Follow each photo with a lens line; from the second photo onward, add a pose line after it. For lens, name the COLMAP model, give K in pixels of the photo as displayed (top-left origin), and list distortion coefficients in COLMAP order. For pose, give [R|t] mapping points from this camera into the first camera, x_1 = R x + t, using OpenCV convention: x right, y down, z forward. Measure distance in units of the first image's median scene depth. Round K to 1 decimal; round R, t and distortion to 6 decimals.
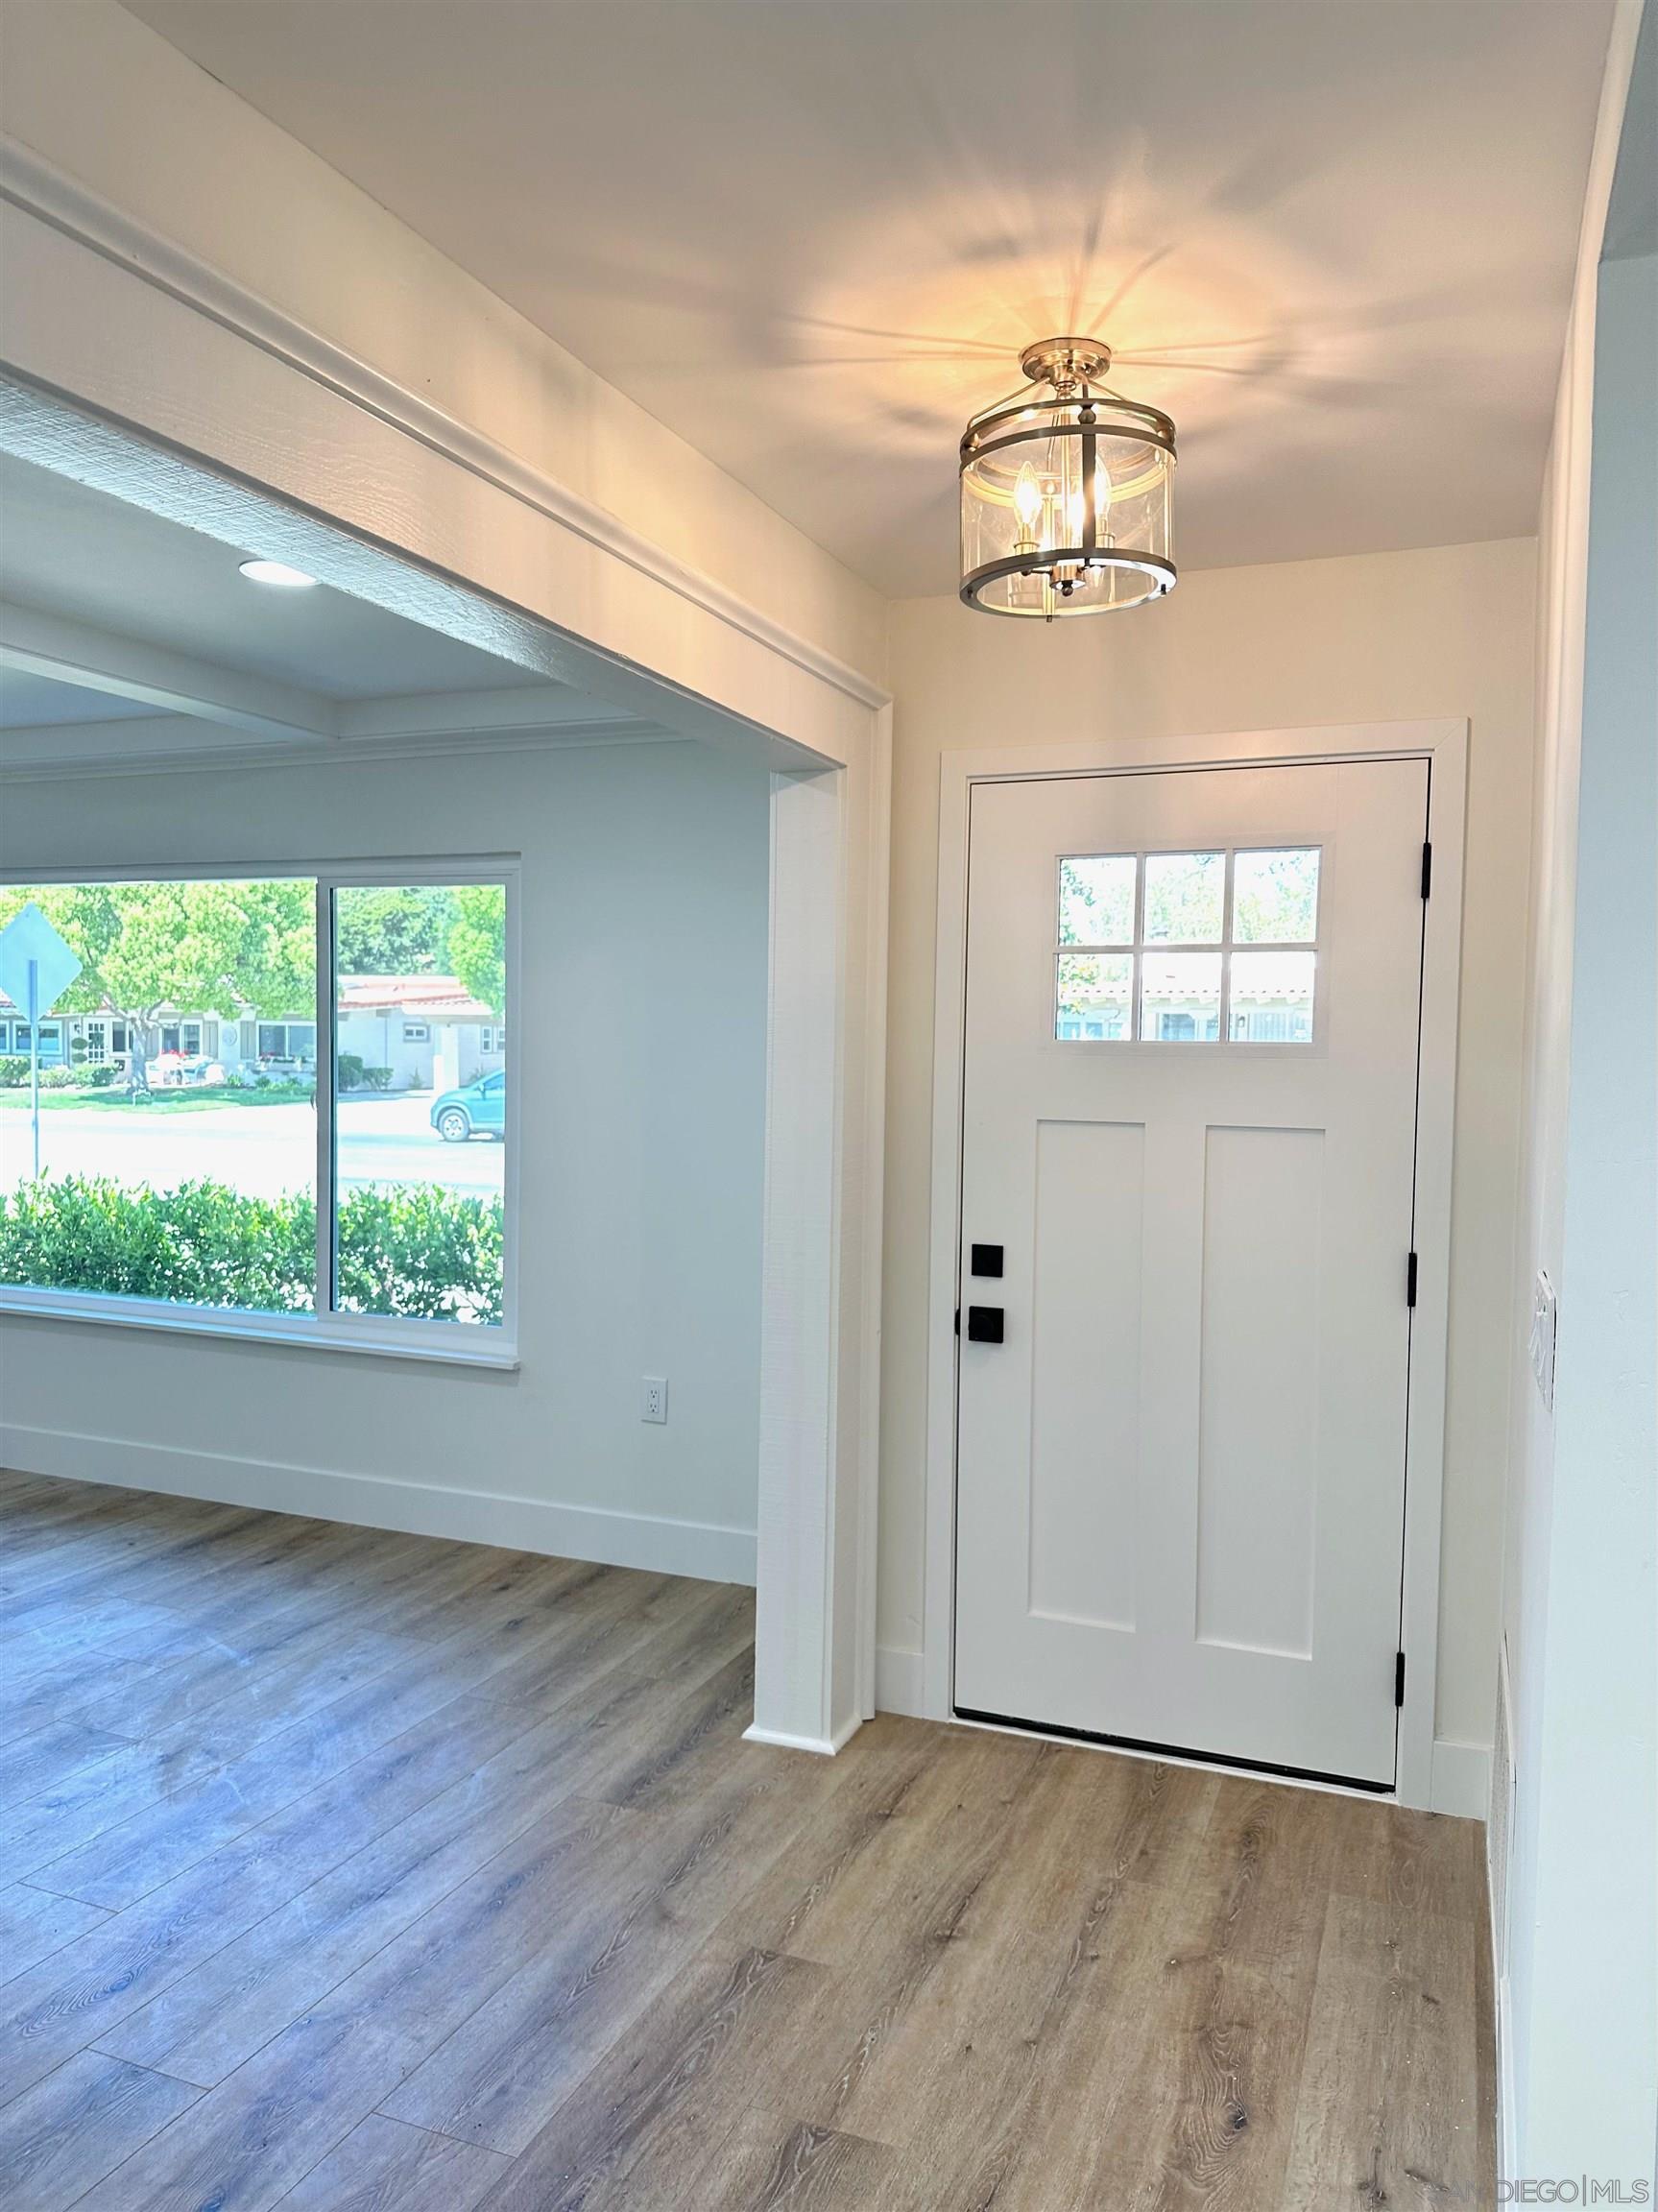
lens RADIAL K [[1584.8, 0, 828.5], [0, 1584.8, 1106.4], [0, 0, 1]] dist [-0.003627, -0.005078]
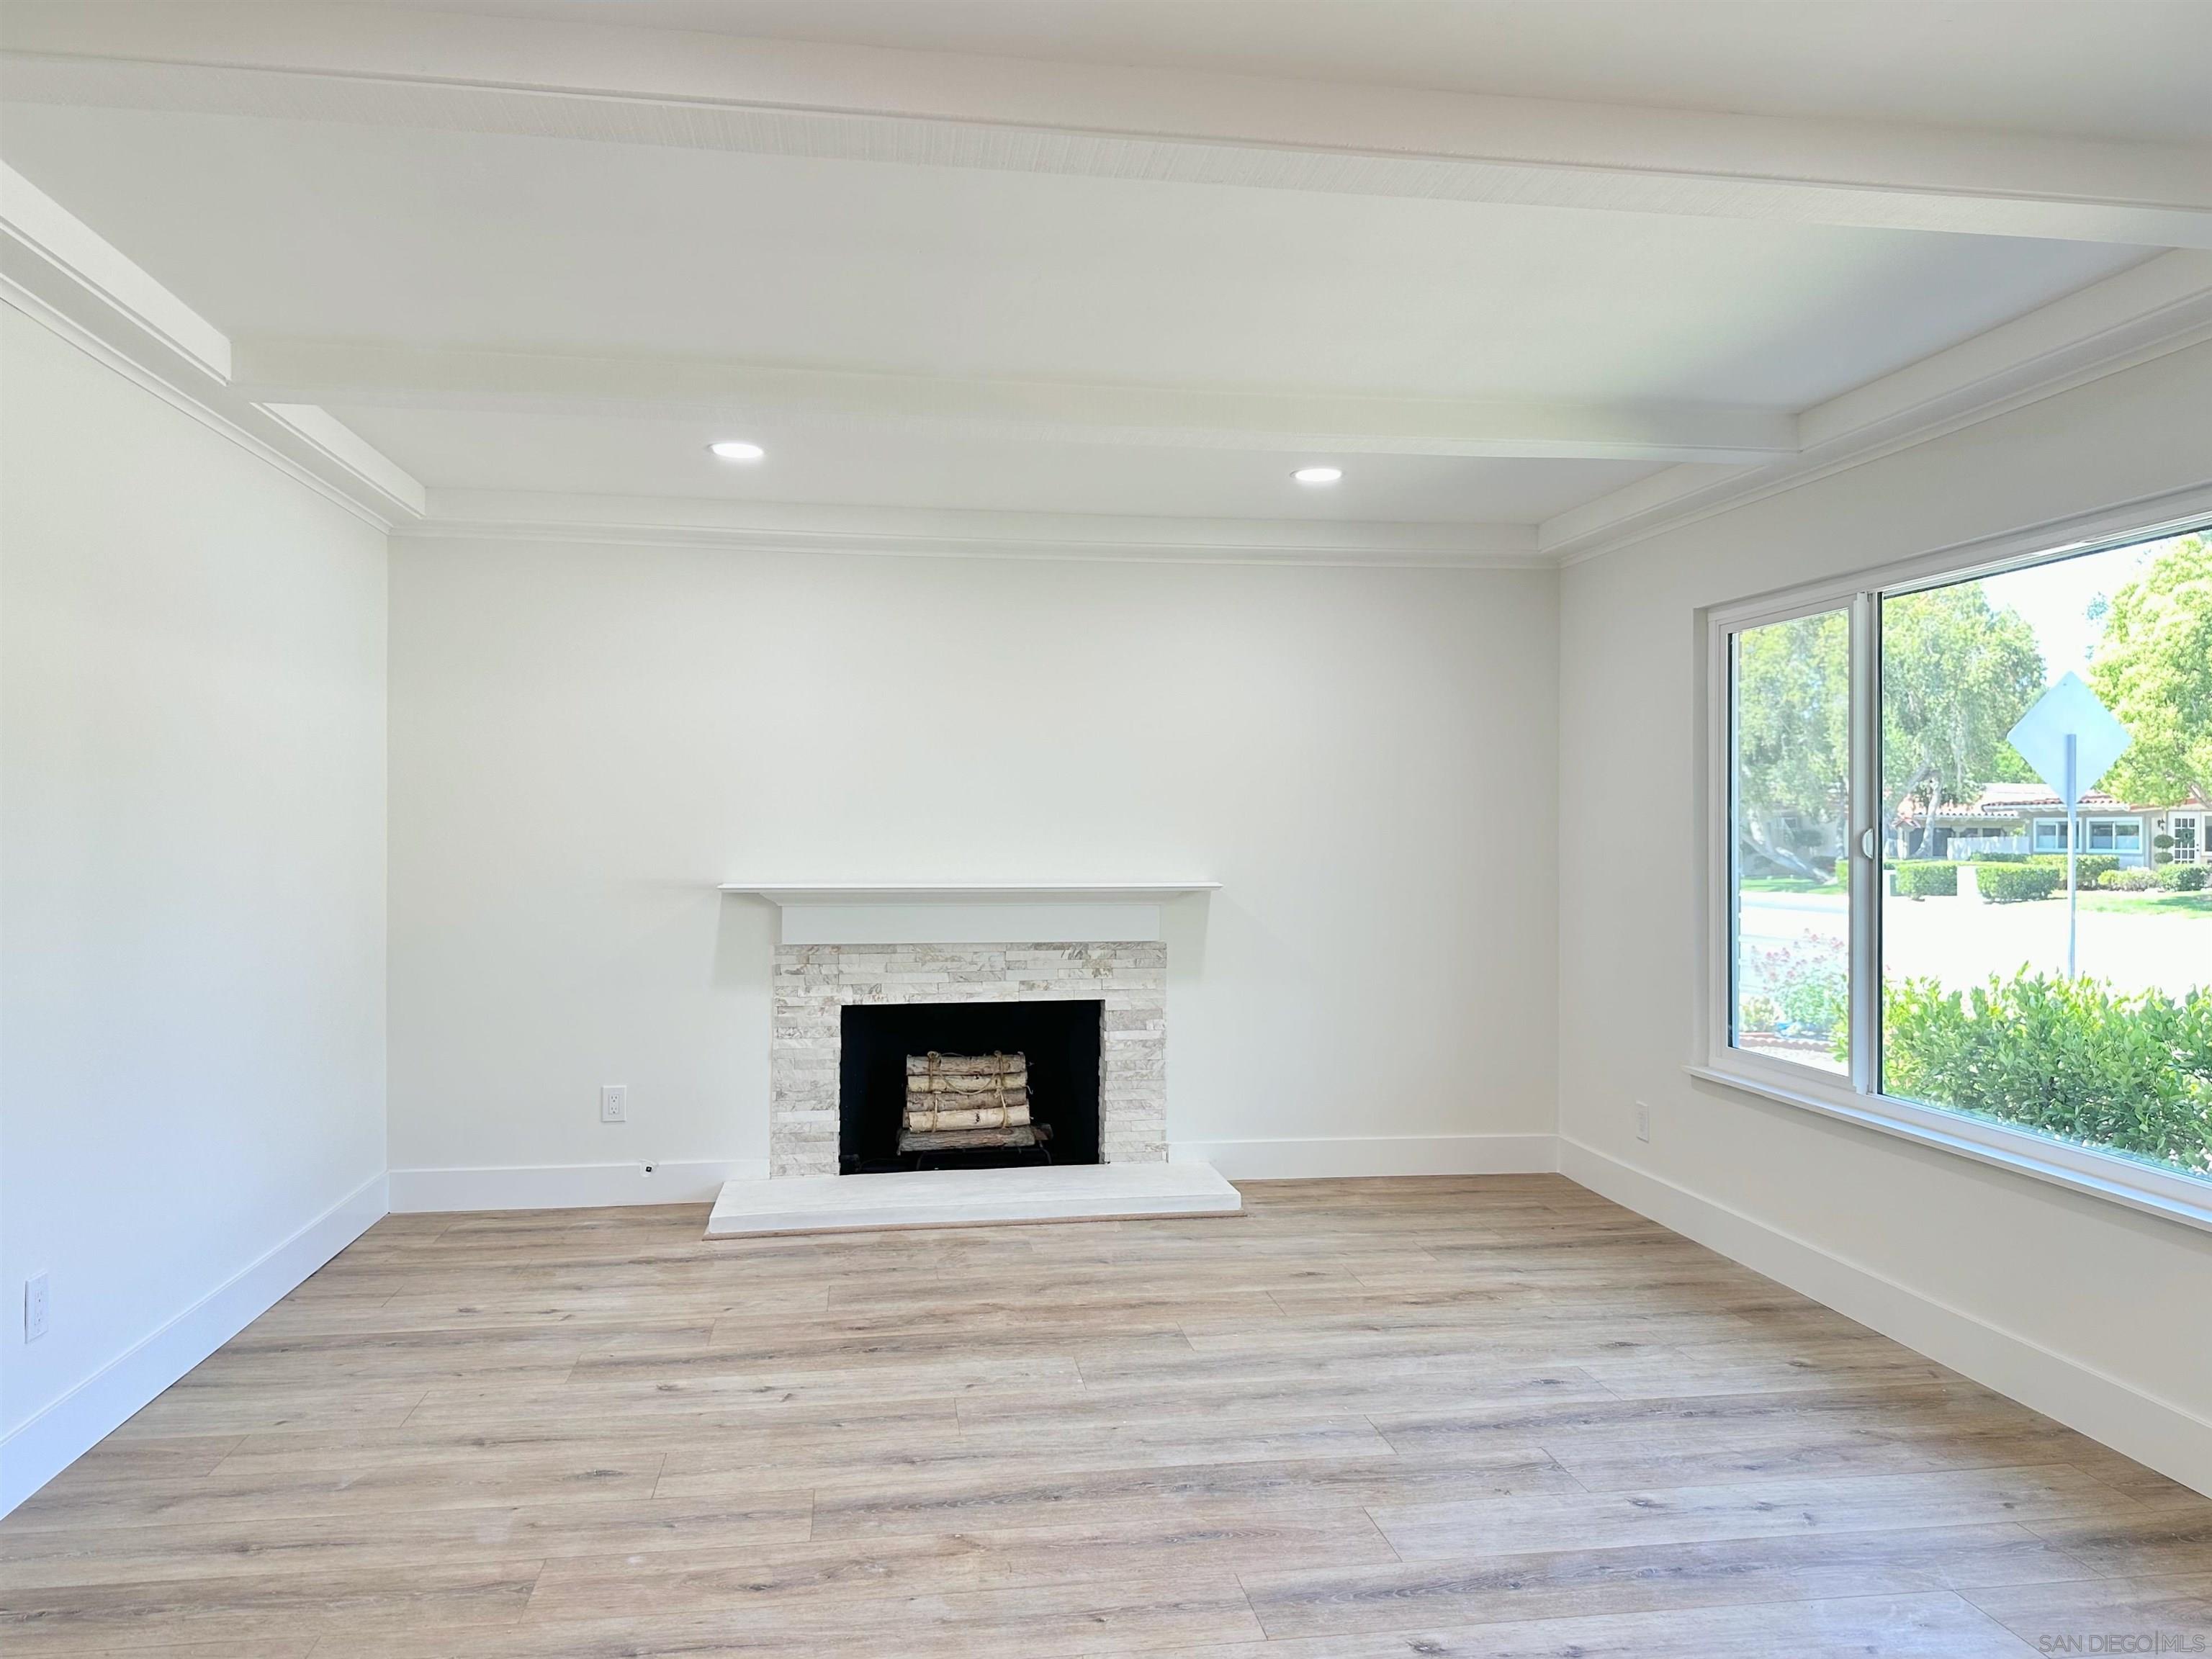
lens RADIAL K [[1584.8, 0, 1107.9], [0, 1584.8, 828.4], [0, 0, 1]] dist [-0.003627, -0.005078]
pose [[0.504447, -0.013308, -0.863340, -0.030666], [-0.033077, 0.998849, -0.034724, 0.015242], [0.862809, 0.046073, 0.503427, 0.197270]]
